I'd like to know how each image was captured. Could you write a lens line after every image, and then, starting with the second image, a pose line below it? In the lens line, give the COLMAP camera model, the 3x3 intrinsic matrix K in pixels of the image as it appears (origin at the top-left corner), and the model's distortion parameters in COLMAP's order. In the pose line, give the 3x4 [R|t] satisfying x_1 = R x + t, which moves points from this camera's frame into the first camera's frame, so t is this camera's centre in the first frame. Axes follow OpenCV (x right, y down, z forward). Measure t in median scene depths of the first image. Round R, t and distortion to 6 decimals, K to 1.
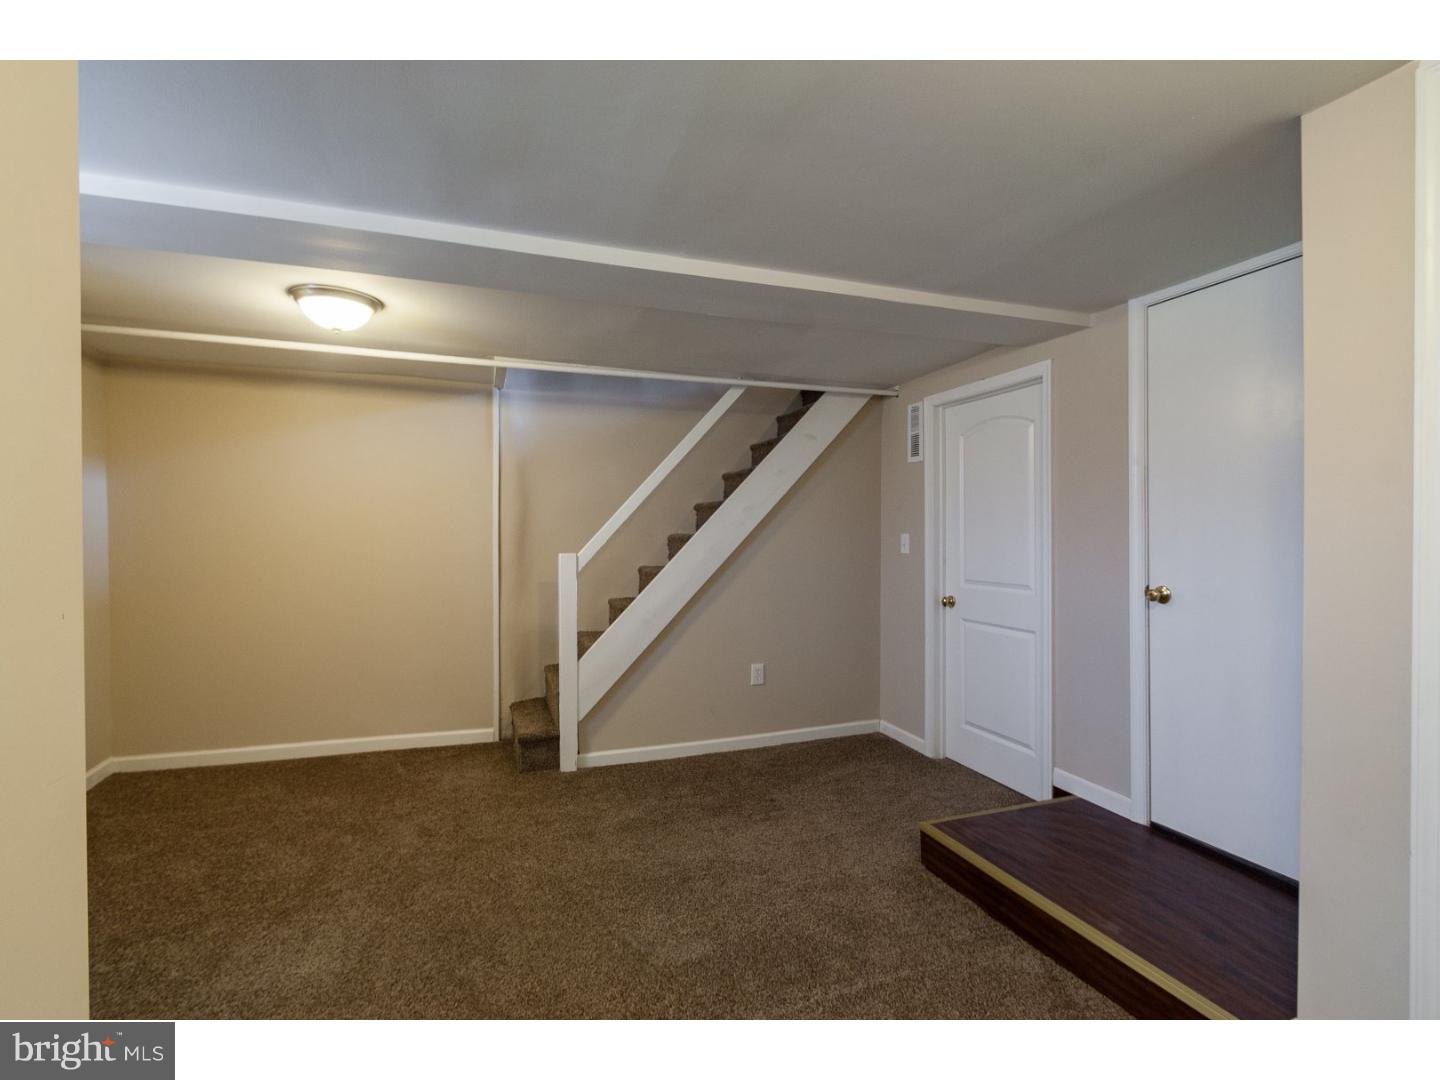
lens RADIAL K [[694.3, 0, 714.4], [0, 694.3, 513.3], [0, 0, 1]] dist [0.001427, -0.000603]
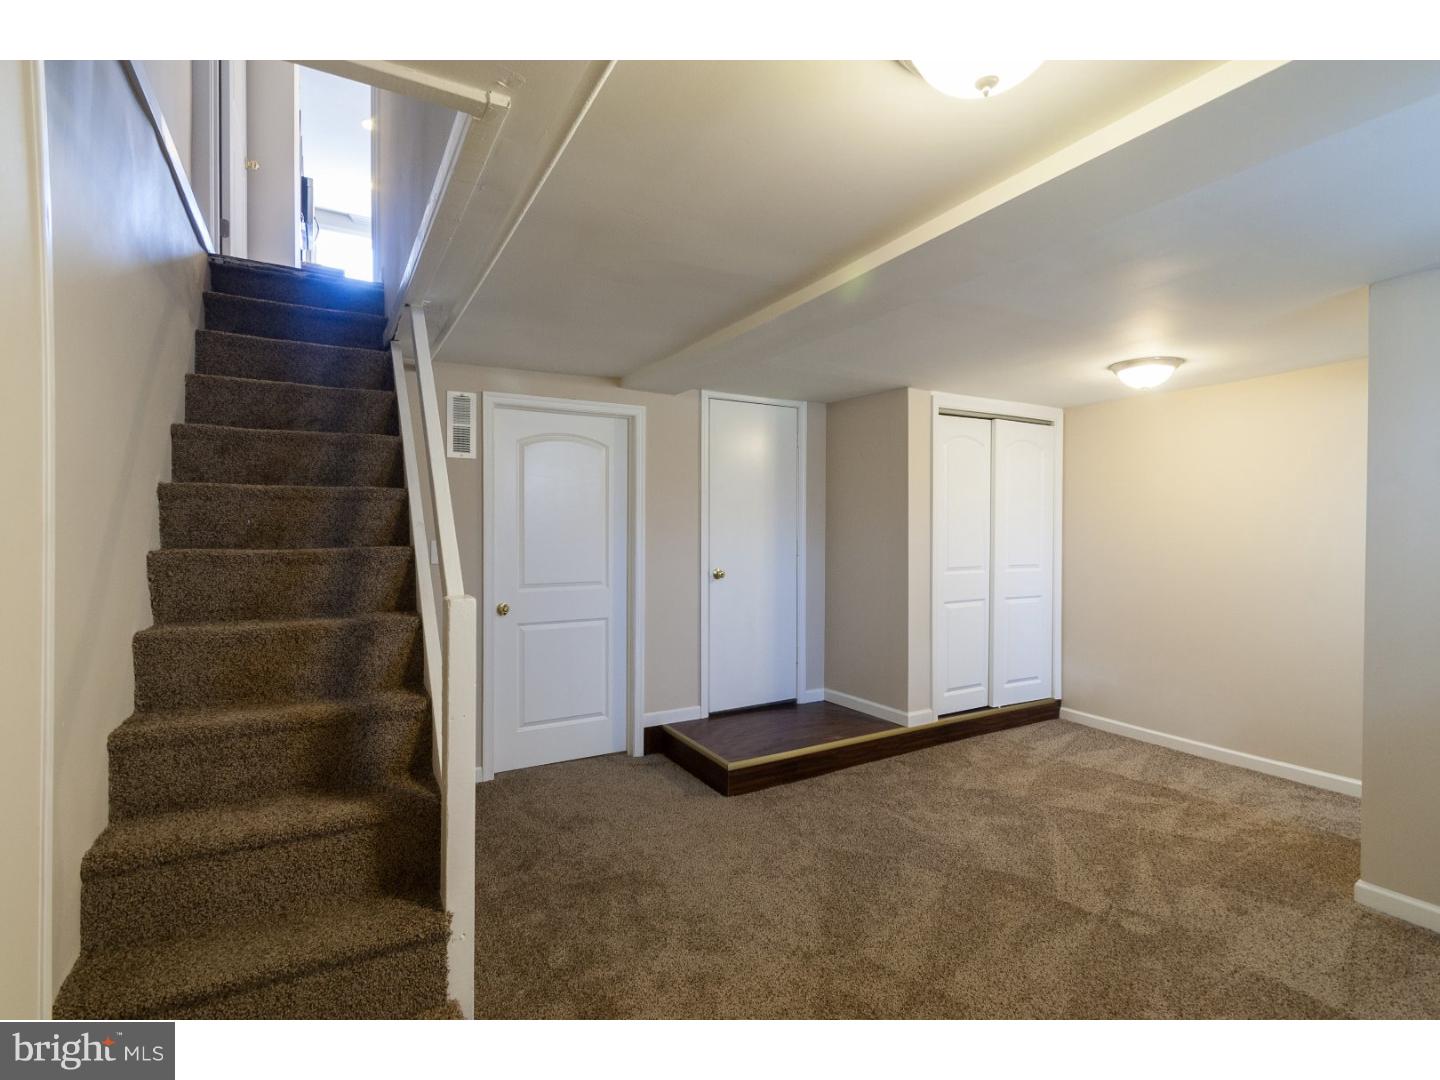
lens RADIAL K [[674.4, 0, 715.4], [0, 674.4, 535.3], [0, 0, 1]] dist [0.002370, -0.000896]
pose [[-0.193218, -0.000082, 0.981156, -0.851061], [-0.021664, 0.999757, -0.004182, 0.027263], [-0.980917, -0.022063, -0.193173, 1.184036]]
